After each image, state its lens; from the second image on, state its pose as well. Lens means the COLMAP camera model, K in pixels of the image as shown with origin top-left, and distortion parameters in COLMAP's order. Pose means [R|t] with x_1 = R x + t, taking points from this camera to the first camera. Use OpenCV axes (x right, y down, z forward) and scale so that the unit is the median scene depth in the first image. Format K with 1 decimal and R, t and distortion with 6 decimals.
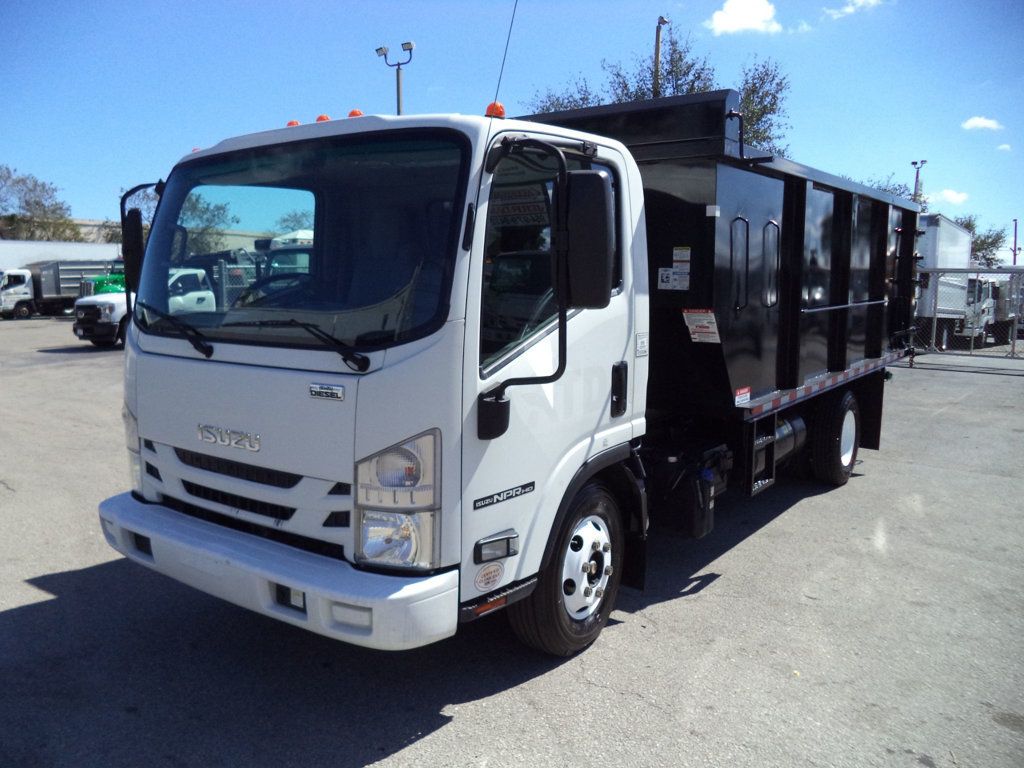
lens RADIAL K [[837.2, 0, 499.7], [0, 837.2, 380.9], [0, 0, 1]] dist [-0.021683, -0.009672]
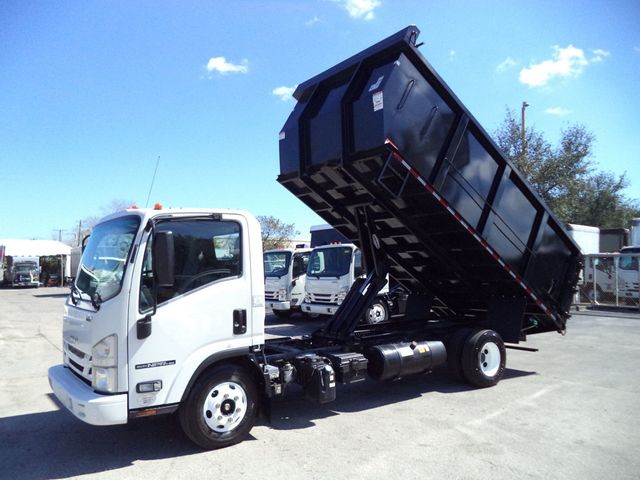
lens RADIAL K [[523.2, 0, 313.7], [0, 523.2, 222.0], [0, 0, 1]] dist [-0.021683, -0.009672]
pose [[0.953734, -0.045750, -0.297150, 0.752352], [-0.014817, 0.980001, -0.198441, 0.023464], [0.300286, 0.193662, 0.933982, -0.269684]]
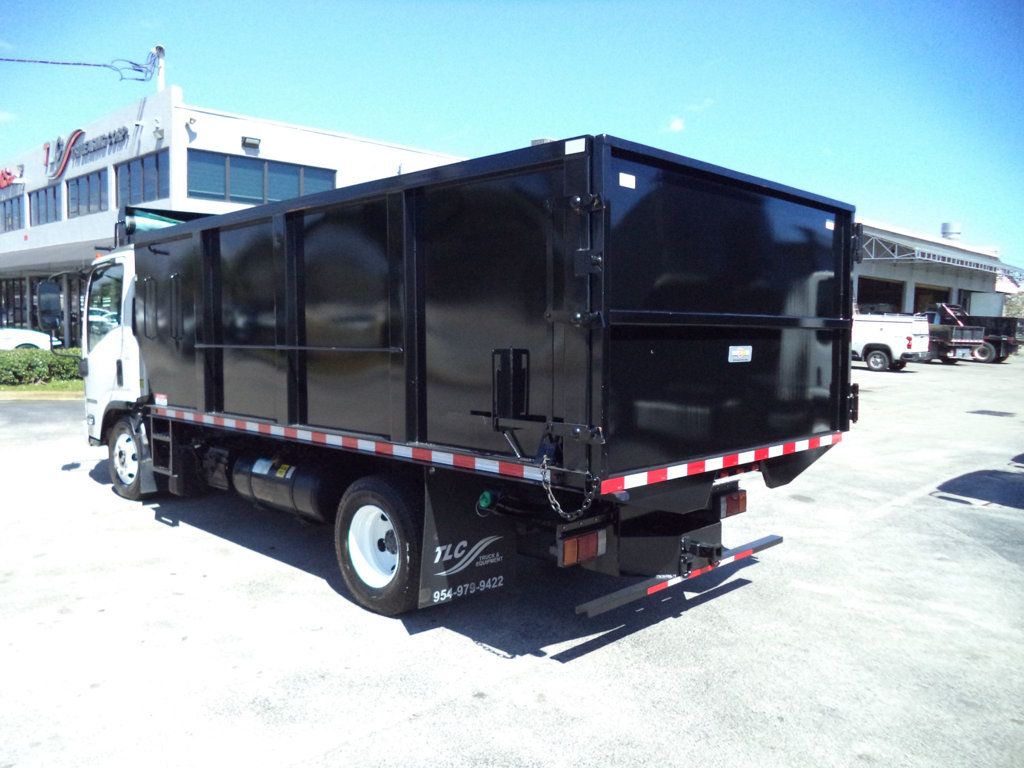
lens RADIAL K [[837.2, 0, 507.6], [0, 837.2, 380.0], [0, 0, 1]] dist [-0.021683, -0.009672]
pose [[-0.141652, 0.068381, -0.987552, 2.038279], [-0.135929, 0.986818, 0.087827, -0.280979], [0.980540, 0.146678, -0.130490, 2.225588]]
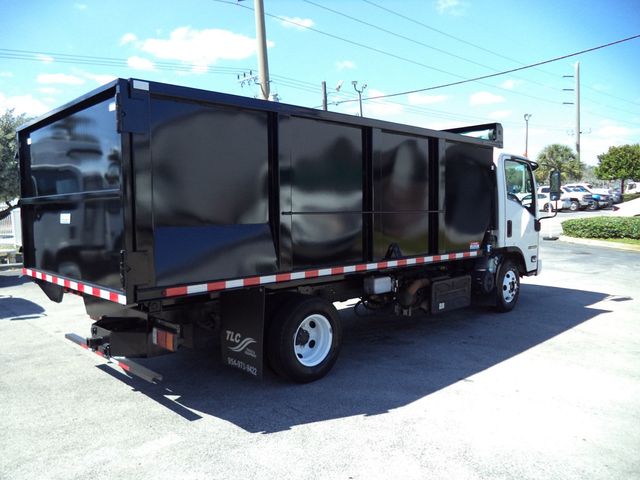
lens RADIAL K [[523.2, 0, 320.7], [0, 523.2, 242.6], [0, 0, 1]] dist [-0.021683, -0.009672]
pose [[-0.984421, 0.007366, 0.175676, 0.063527], [0.042256, 0.979752, 0.195706, -0.408747], [-0.170677, 0.200080, -0.964799, 3.430227]]
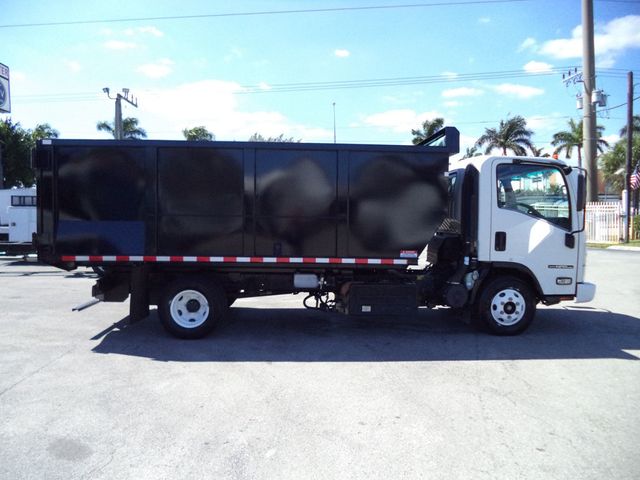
lens RADIAL K [[523.2, 0, 316.3], [0, 523.2, 237.7], [0, 0, 1]] dist [-0.021683, -0.009672]
pose [[-0.627626, -0.040343, 0.777469, -1.300990], [0.091182, 0.987974, 0.124874, -0.331208], [-0.773157, 0.149265, -0.616400, 2.943907]]
